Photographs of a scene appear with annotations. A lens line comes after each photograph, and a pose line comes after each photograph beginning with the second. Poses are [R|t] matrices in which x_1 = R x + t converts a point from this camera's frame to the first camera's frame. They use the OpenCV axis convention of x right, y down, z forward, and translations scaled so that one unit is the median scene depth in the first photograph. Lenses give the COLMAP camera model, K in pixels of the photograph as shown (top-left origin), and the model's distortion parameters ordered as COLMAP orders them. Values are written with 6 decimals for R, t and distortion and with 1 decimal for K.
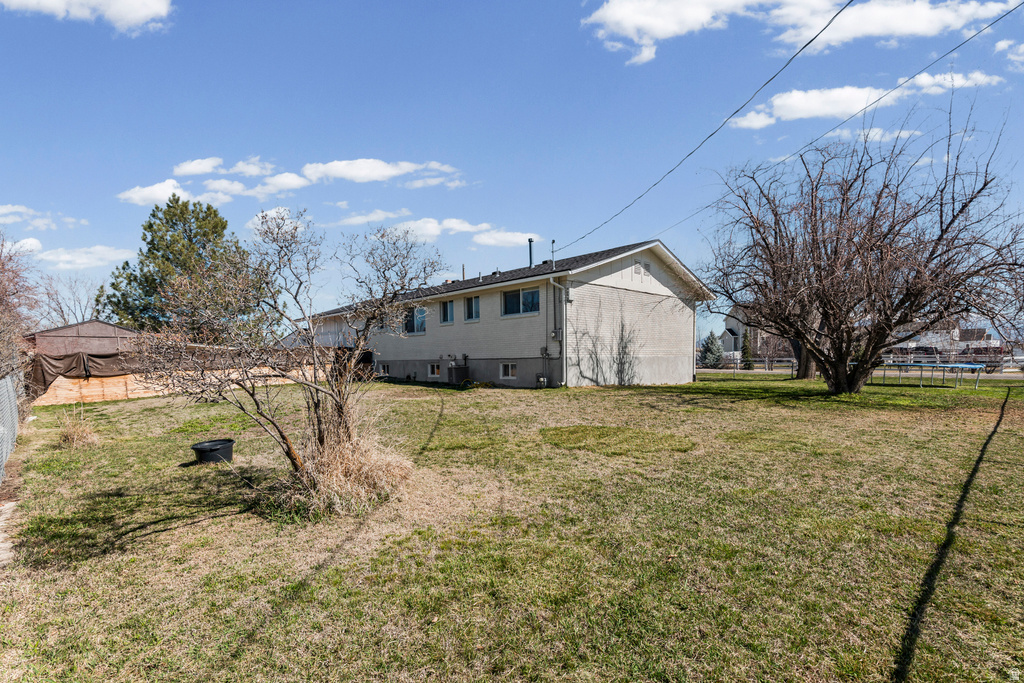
lens RADIAL K [[459.6, 0, 509.3], [0, 459.6, 348.9], [0, 0, 1]] dist [0.007625, -0.007263]
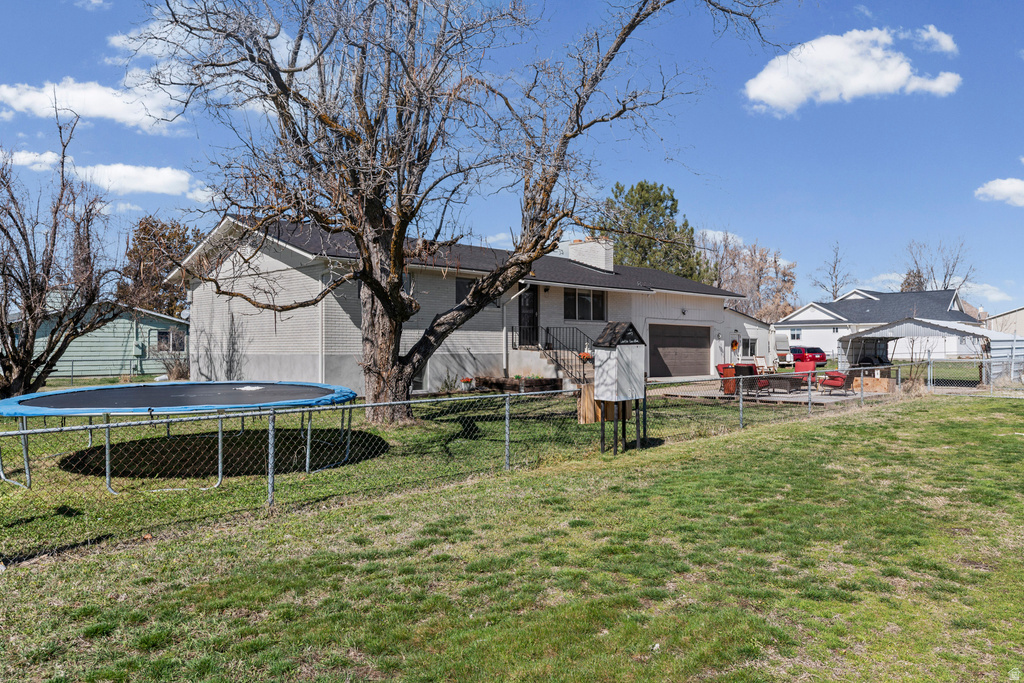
lens RADIAL K [[770.2, 0, 508.5], [0, 770.2, 340.5], [0, 0, 1]] dist [-0.041367, 0.021045]
pose [[0.814269, 0.001745, 0.580485, -0.205780], [-0.000719, 0.999998, -0.001996, -0.007791], [-0.580487, 0.001208, 0.814268, -0.595359]]
